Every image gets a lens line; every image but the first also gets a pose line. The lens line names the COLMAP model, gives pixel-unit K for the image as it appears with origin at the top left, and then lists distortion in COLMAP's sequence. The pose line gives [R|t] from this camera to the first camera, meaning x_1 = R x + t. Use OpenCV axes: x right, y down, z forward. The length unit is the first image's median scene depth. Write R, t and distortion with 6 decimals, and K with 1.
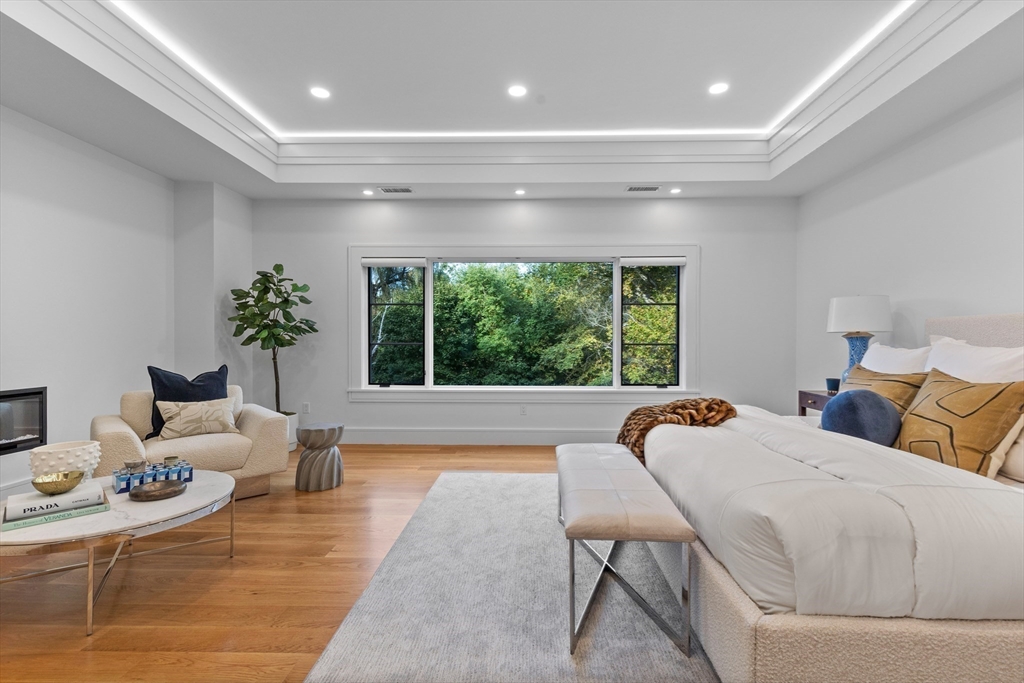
lens RADIAL K [[464.4, 0, 514.9], [0, 464.4, 345.6], [0, 0, 1]] dist [0.008299, -0.001359]
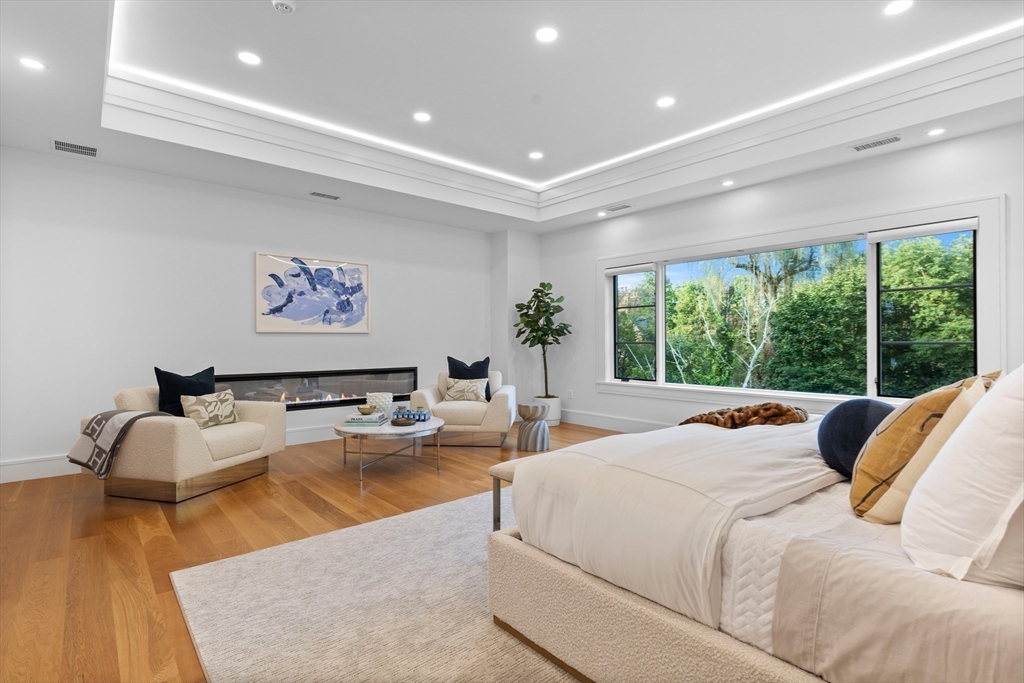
lens RADIAL K [[510.0, 0, 534.6], [0, 510.0, 337.2], [0, 0, 1]] dist [-0.004605, -0.000524]
pose [[0.677636, -0.009407, -0.735338, 0.520042], [-0.003243, 0.999870, -0.015779, 0.002989], [0.735391, 0.013077, 0.677517, 0.005682]]
